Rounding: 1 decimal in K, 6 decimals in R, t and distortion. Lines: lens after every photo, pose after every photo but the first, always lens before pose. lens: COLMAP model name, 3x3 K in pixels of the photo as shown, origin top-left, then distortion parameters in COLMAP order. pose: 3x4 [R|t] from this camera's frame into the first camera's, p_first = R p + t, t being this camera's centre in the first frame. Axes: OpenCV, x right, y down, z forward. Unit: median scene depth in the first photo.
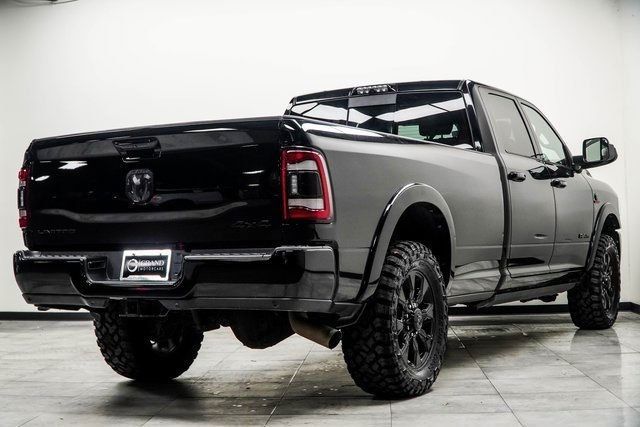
lens RADIAL K [[975.1, 0, 319.4], [0, 975.1, 213.4], [0, 0, 1]] dist [0.090687, 0.000000]
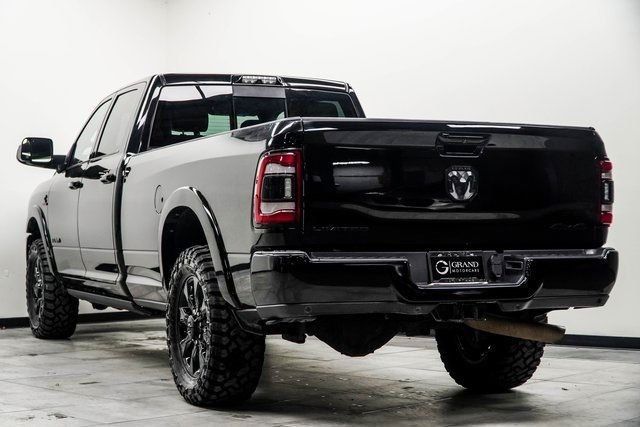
lens RADIAL K [[1151.0, 0, 320.1], [0, 1151.0, 212.7], [0, 0, 1]] dist [0.070699, 0.000000]
pose [[0.664324, 0.034724, 0.746638, -1.059100], [-0.032025, 0.999325, -0.017981, 0.023743], [-0.746758, -0.011966, 0.664988, 0.344487]]
